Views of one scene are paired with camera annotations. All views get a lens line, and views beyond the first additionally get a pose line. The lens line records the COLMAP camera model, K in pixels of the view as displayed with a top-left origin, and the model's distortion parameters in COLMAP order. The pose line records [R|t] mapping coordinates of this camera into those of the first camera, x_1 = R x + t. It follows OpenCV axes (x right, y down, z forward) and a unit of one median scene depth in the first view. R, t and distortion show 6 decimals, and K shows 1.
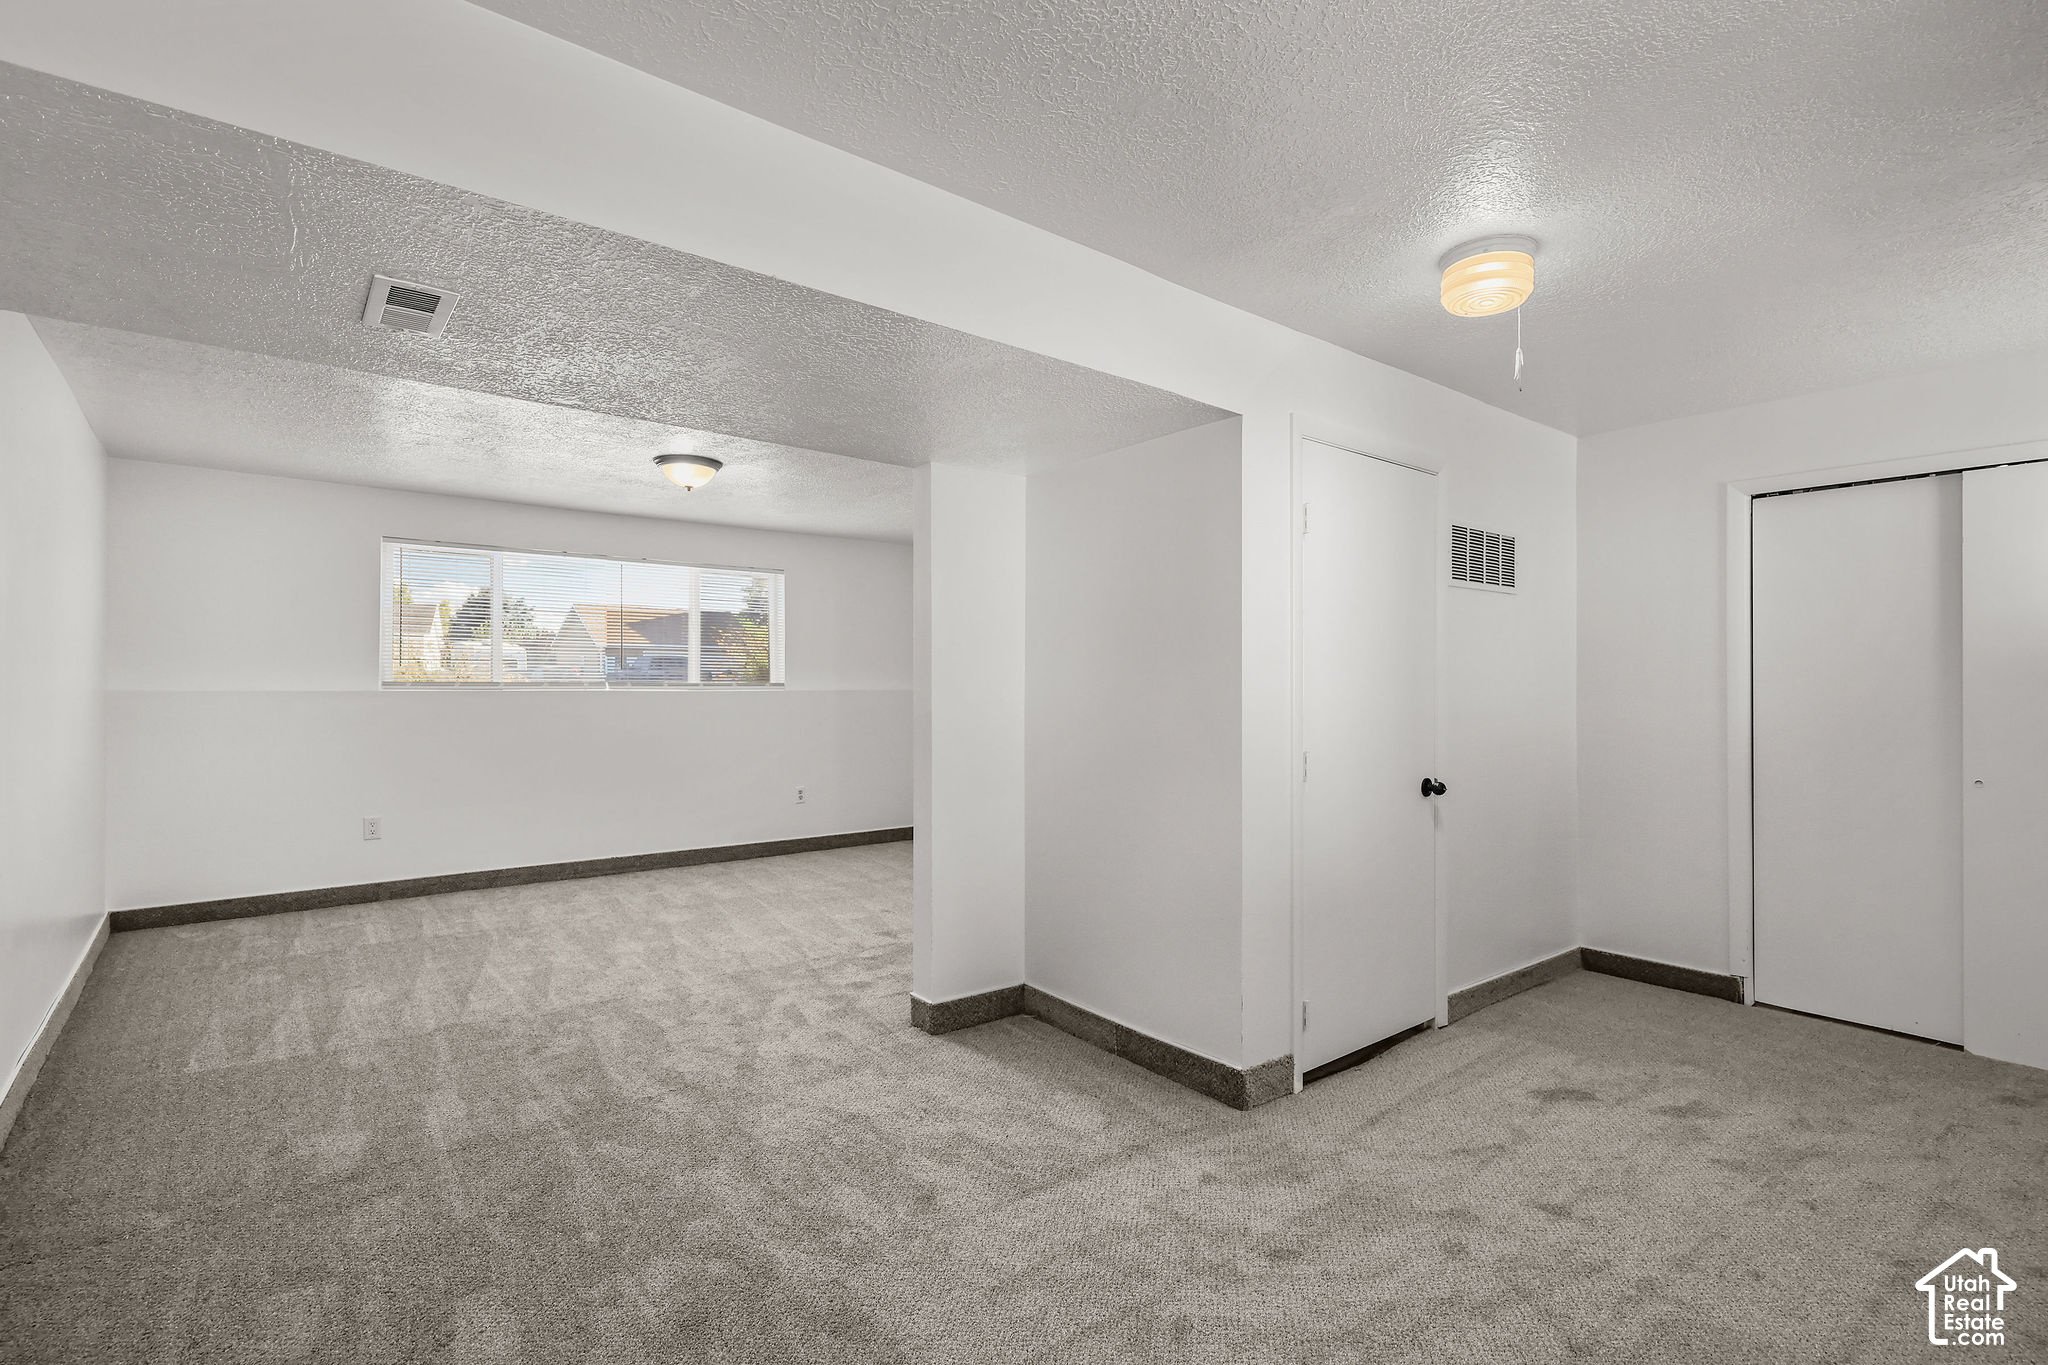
lens RADIAL K [[962.2, 0, 1014.2], [0, 962.2, 686.0], [0, 0, 1]] dist [-0.000597, 0.000563]
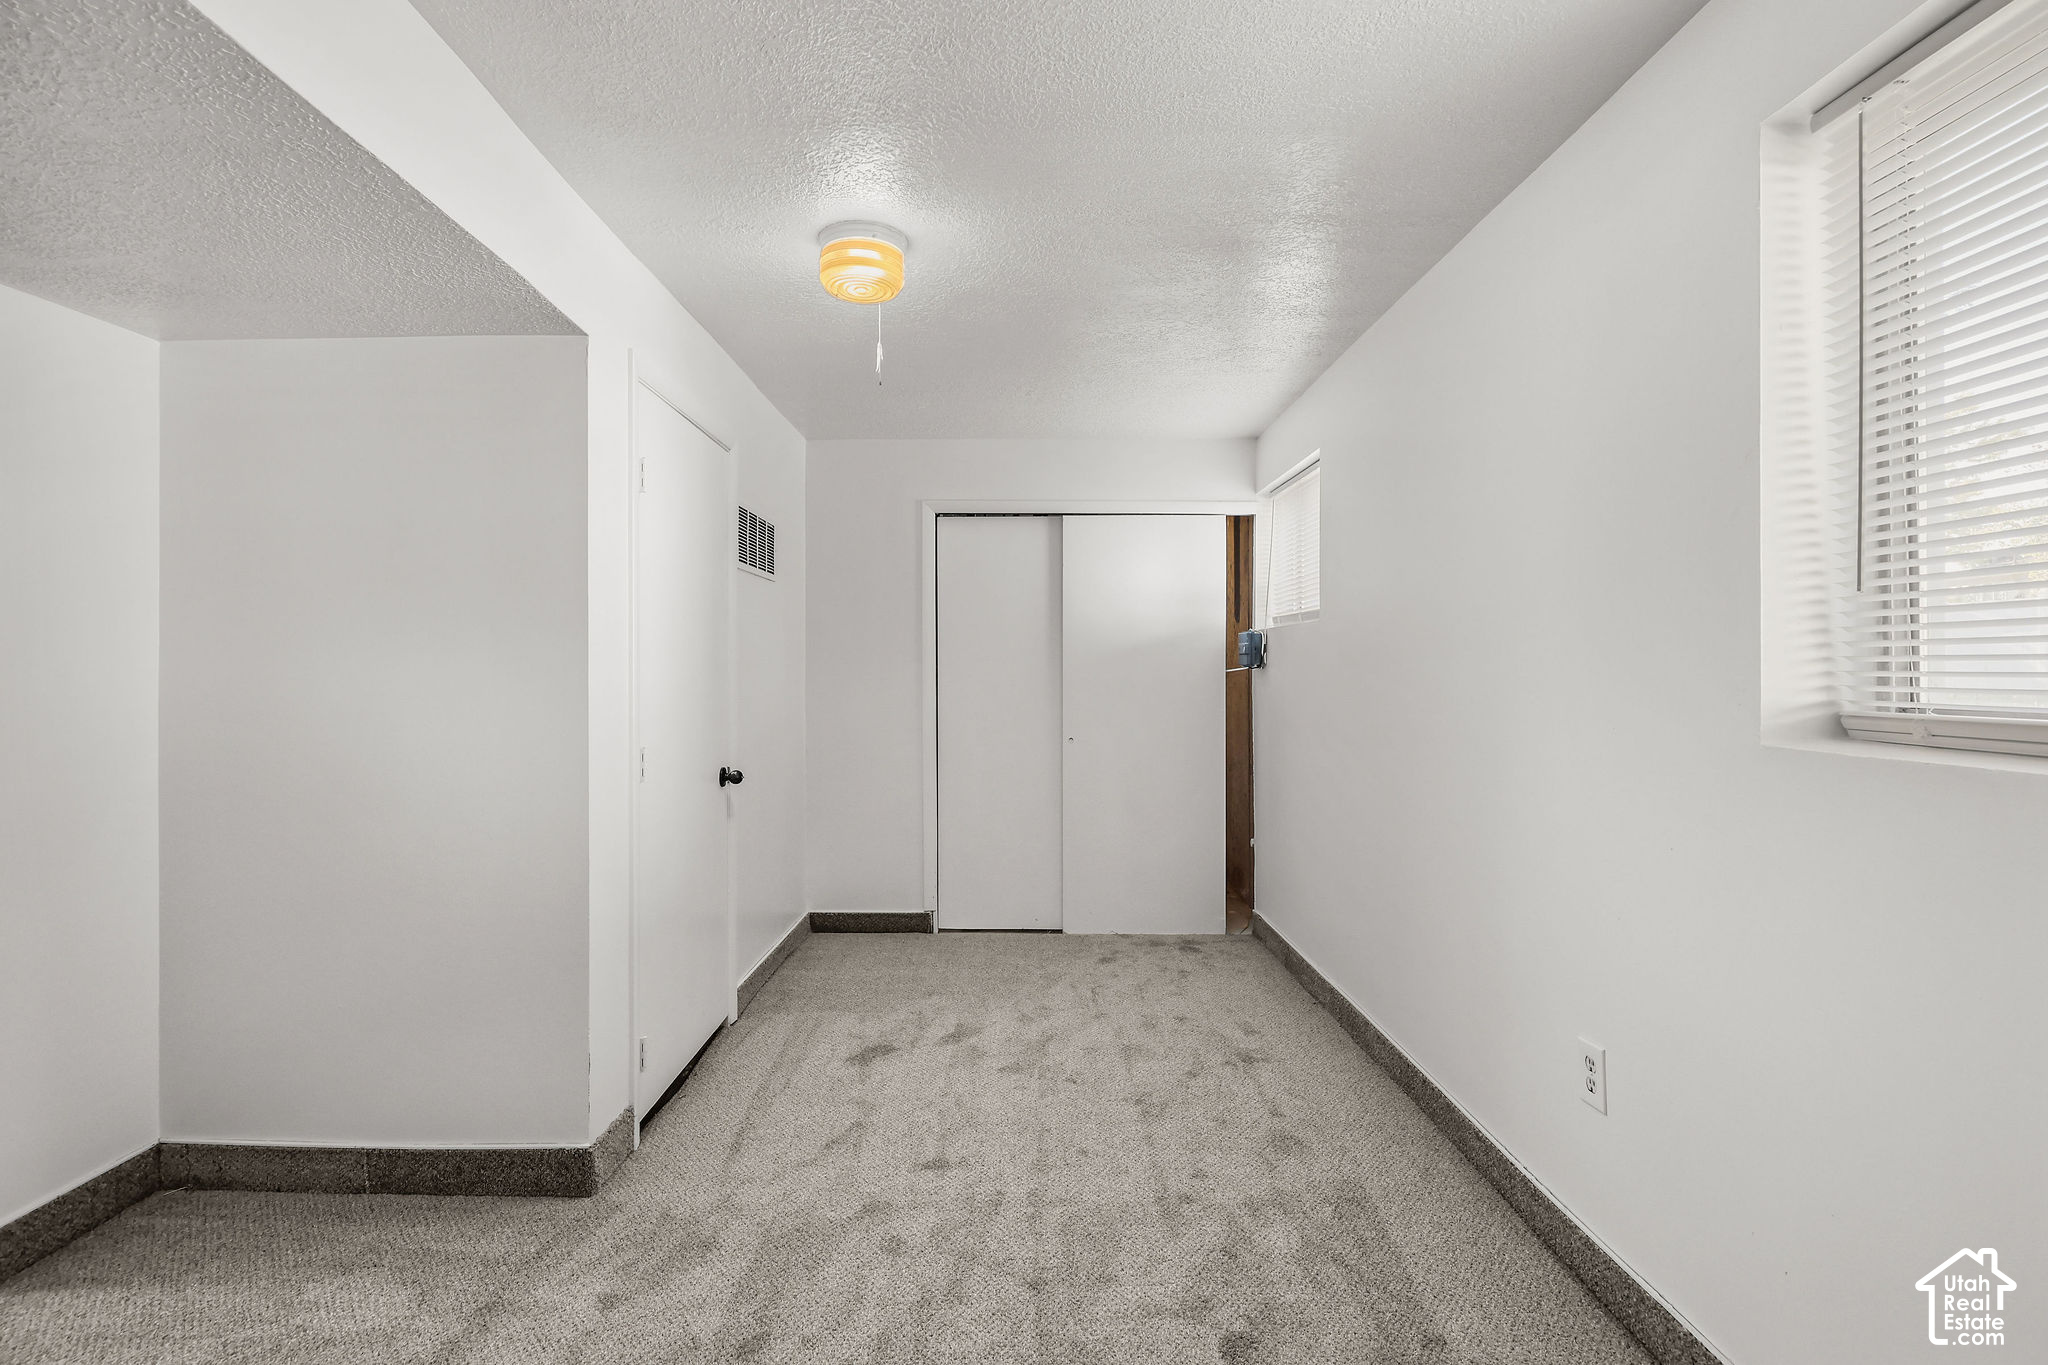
lens RADIAL K [[968.7, 0, 1016.8], [0, 968.7, 672.8], [0, 0, 1]] dist [-0.001946, 0.000866]
pose [[0.626641, -0.003488, 0.779300, -0.163587], [0.002045, 0.999994, 0.002832, -0.000492], [-0.779305, -0.000181, 0.626644, 0.201404]]
